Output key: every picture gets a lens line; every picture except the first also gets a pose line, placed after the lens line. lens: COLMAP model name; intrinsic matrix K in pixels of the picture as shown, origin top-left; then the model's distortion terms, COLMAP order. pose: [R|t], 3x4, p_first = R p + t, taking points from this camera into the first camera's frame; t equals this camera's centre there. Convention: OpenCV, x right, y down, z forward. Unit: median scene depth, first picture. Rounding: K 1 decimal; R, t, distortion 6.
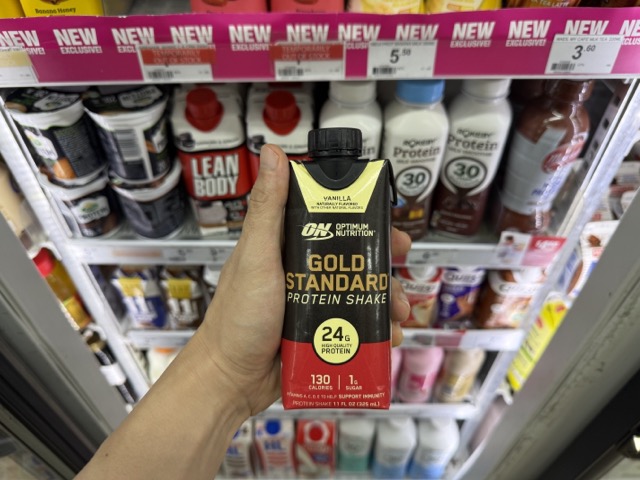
lens RADIAL K [[480.3, 0, 319.8], [0, 480.3, 242.1], [0, 0, 1]] dist [-0.034143, 0.003641]
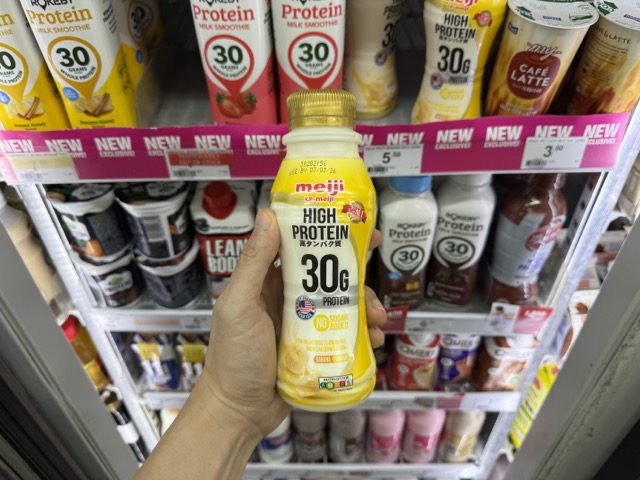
lens RADIAL K [[474.6, 0, 317.8], [0, 474.6, 237.6], [0, 0, 1]] dist [0.020891, -0.086489]
pose [[0.999762, -0.004432, -0.021354, 0.010454], [0.002165, 0.994465, -0.105050, -0.059213], [0.021702, 0.104979, 0.994238, -0.099318]]
